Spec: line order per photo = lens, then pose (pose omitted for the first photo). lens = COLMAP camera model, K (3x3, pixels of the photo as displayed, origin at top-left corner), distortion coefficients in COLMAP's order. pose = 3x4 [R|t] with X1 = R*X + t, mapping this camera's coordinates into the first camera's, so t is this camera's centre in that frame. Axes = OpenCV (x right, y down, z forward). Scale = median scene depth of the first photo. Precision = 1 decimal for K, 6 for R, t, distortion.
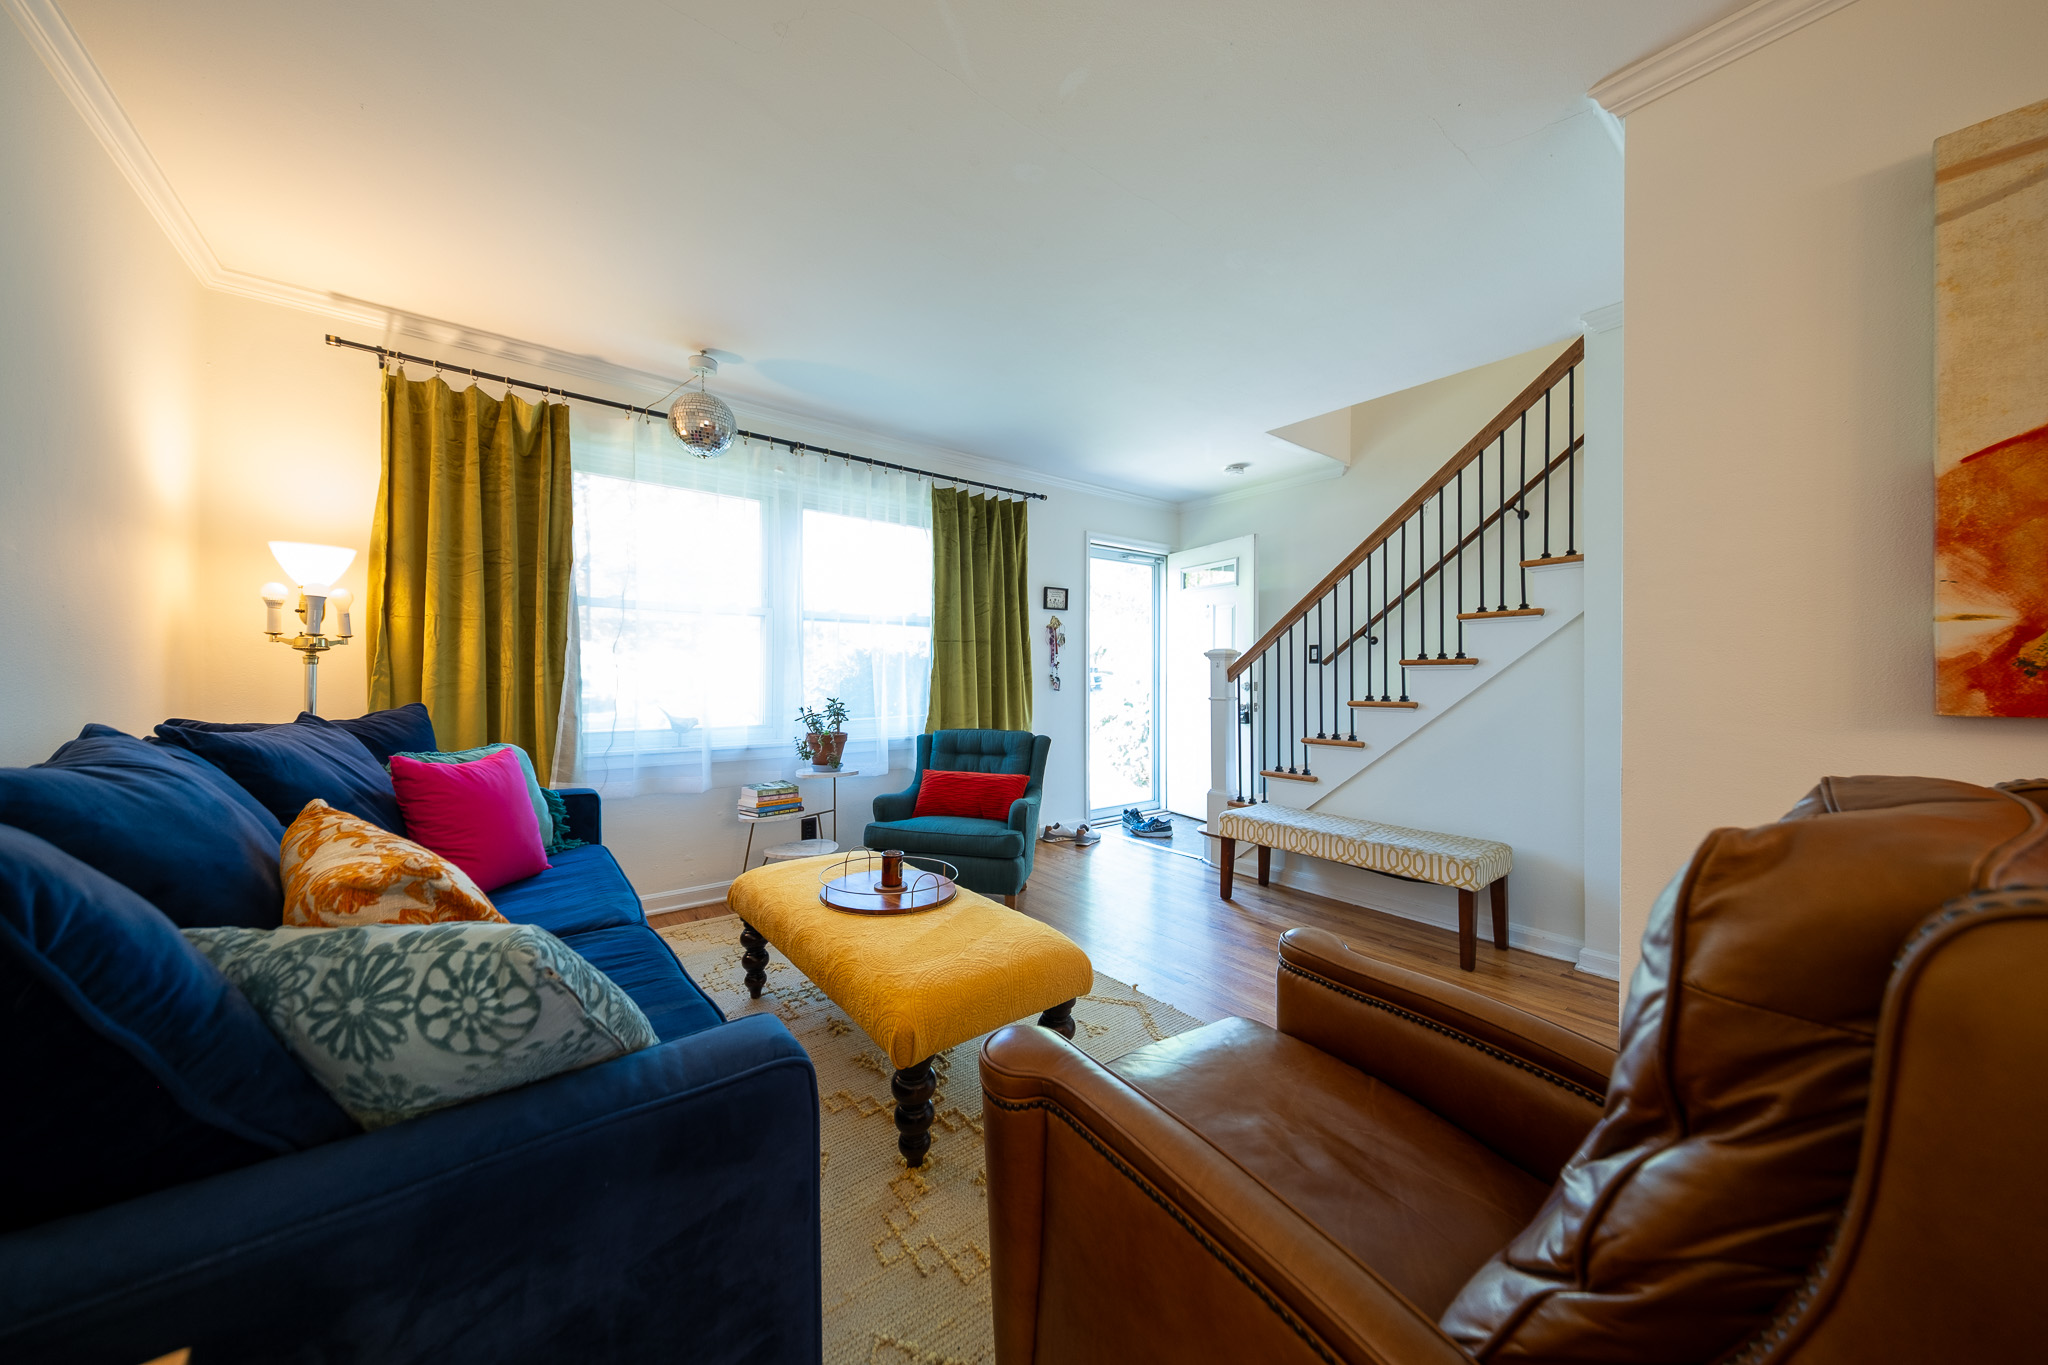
lens RADIAL K [[689.0, 0, 1021.3], [0, 689.0, 670.5], [0, 0, 1]] dist [-0.001001, -0.000206]
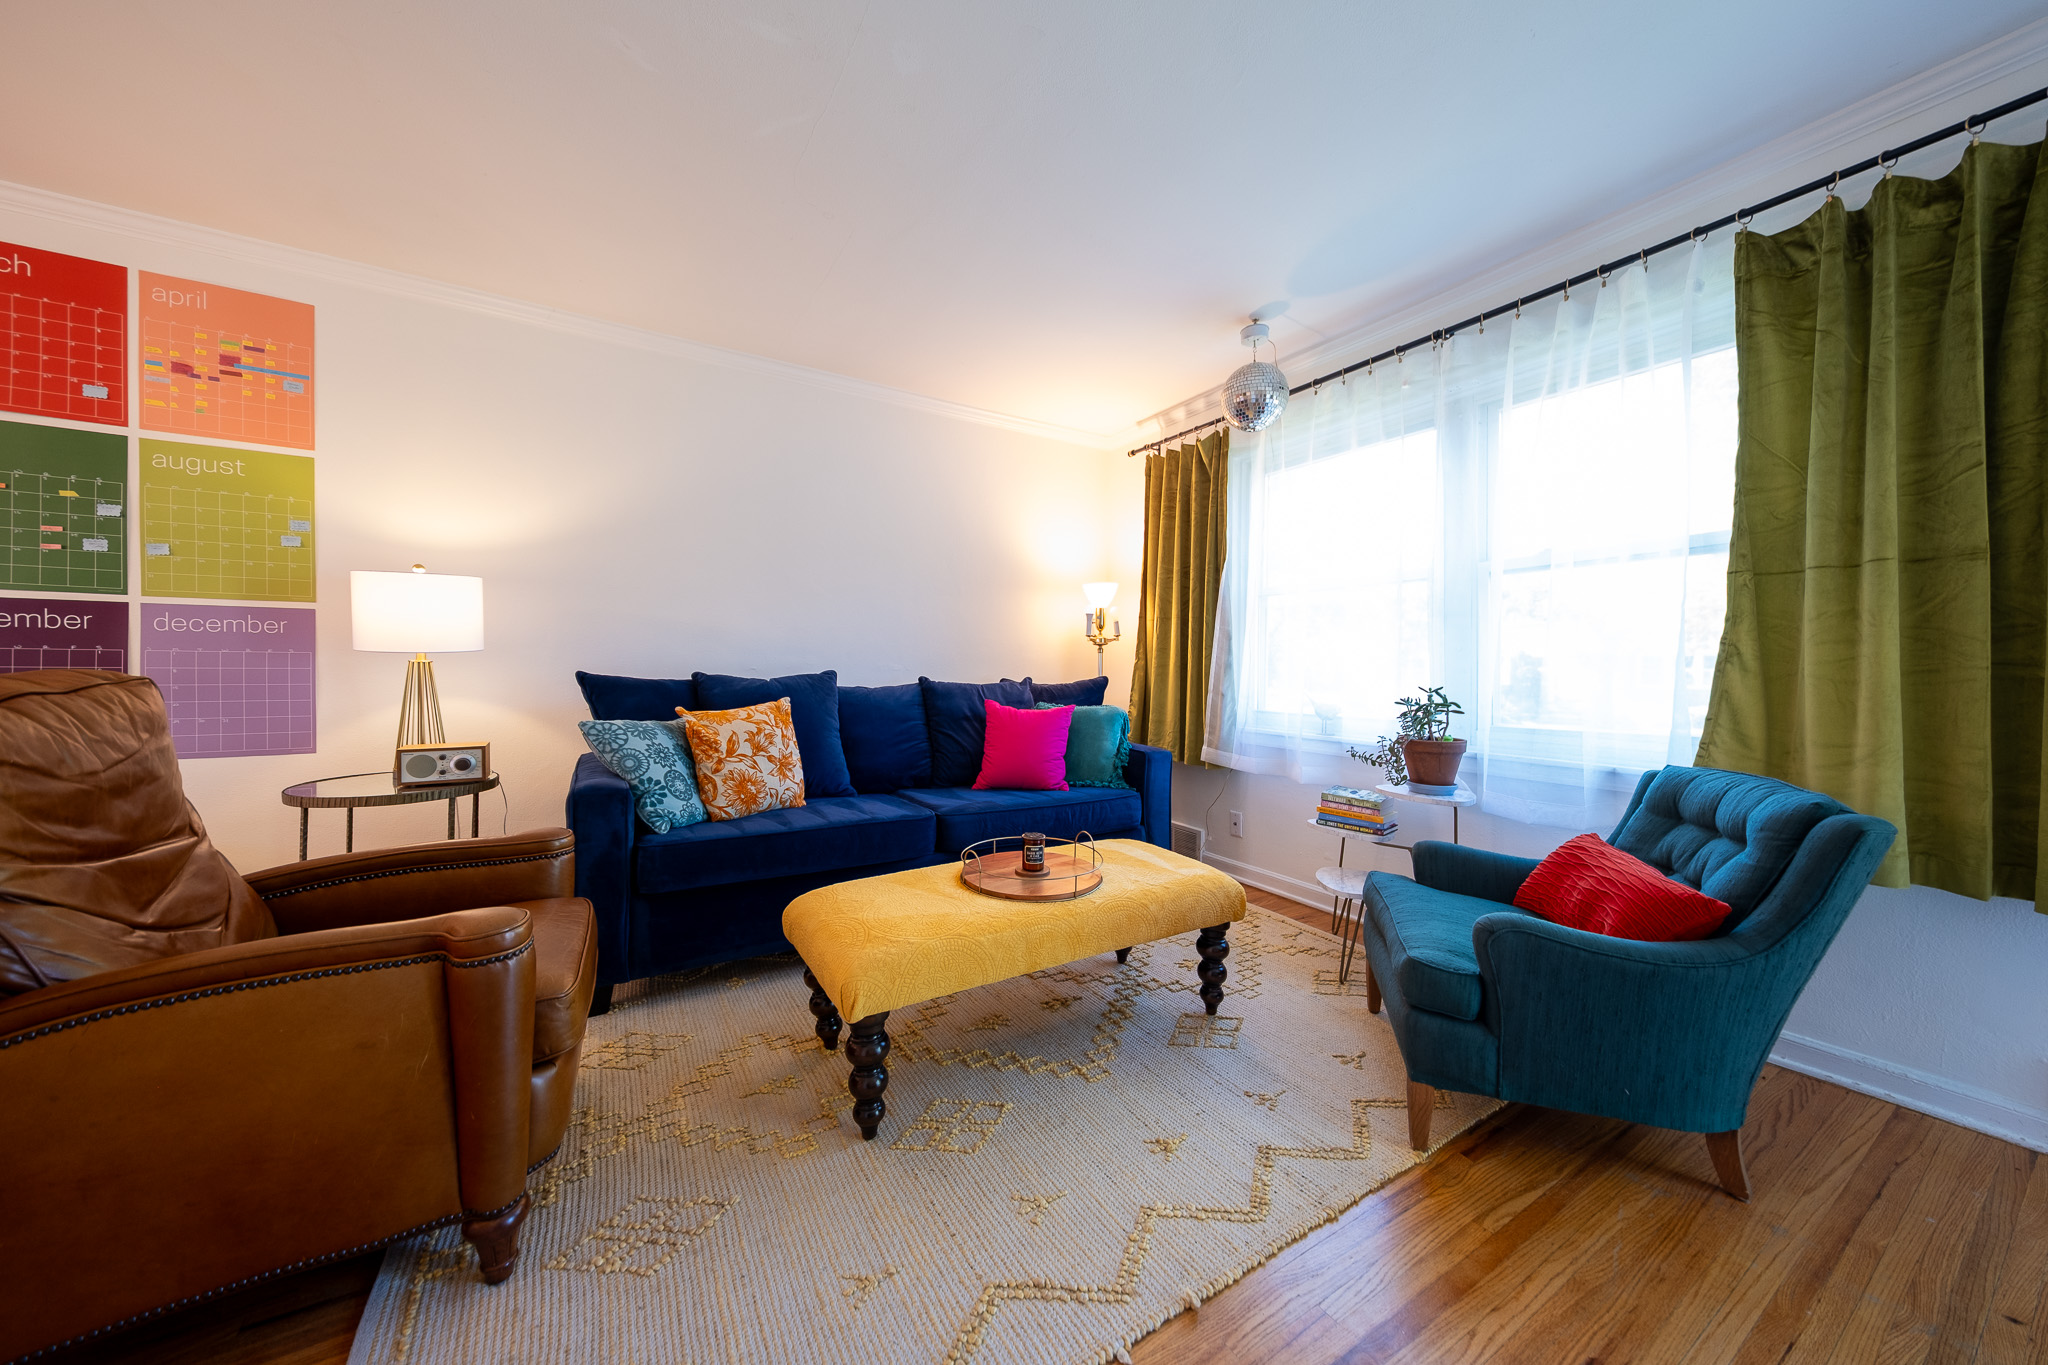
lens RADIAL K [[689.0, 0, 1021.3], [0, 689.0, 670.5], [0, 0, 1]] dist [-0.001001, -0.000206]
pose [[-0.122702, 0.003273, -0.992438, 0.573043], [0.004542, 0.999986, 0.002736, 0.023366], [0.992433, -0.004172, -0.122715, 0.843410]]
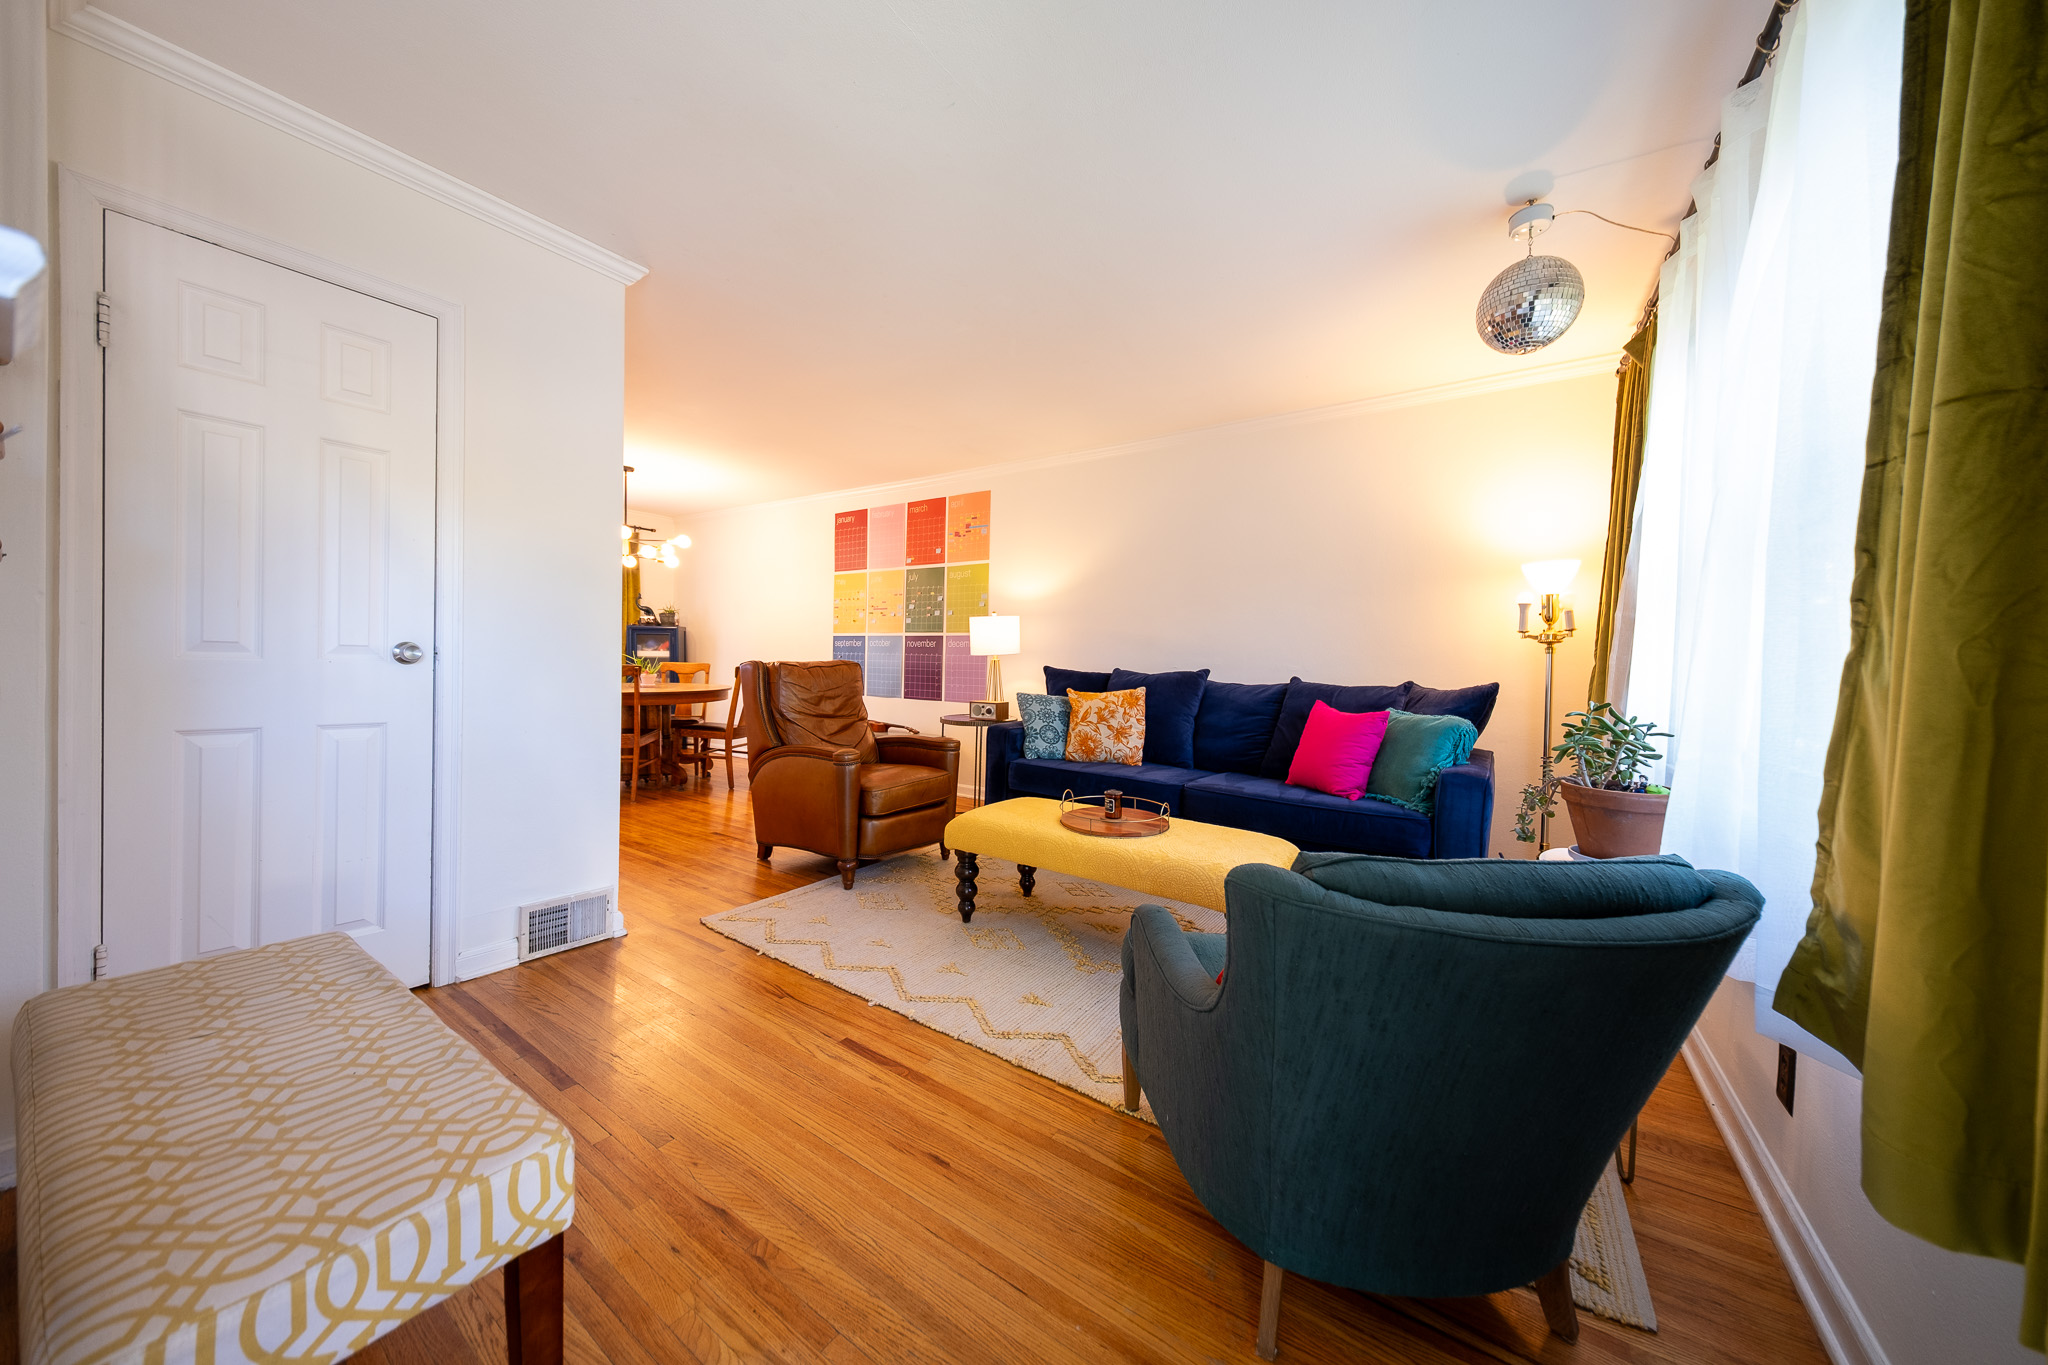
lens RADIAL K [[689.0, 0, 1021.3], [0, 689.0, 670.5], [0, 0, 1]] dist [-0.001001, -0.000206]
pose [[-0.958153, -0.016563, -0.285777, 0.253475], [-0.018269, 0.999828, 0.003306, 0.030258], [0.285673, 0.008388, -0.958290, 1.634363]]
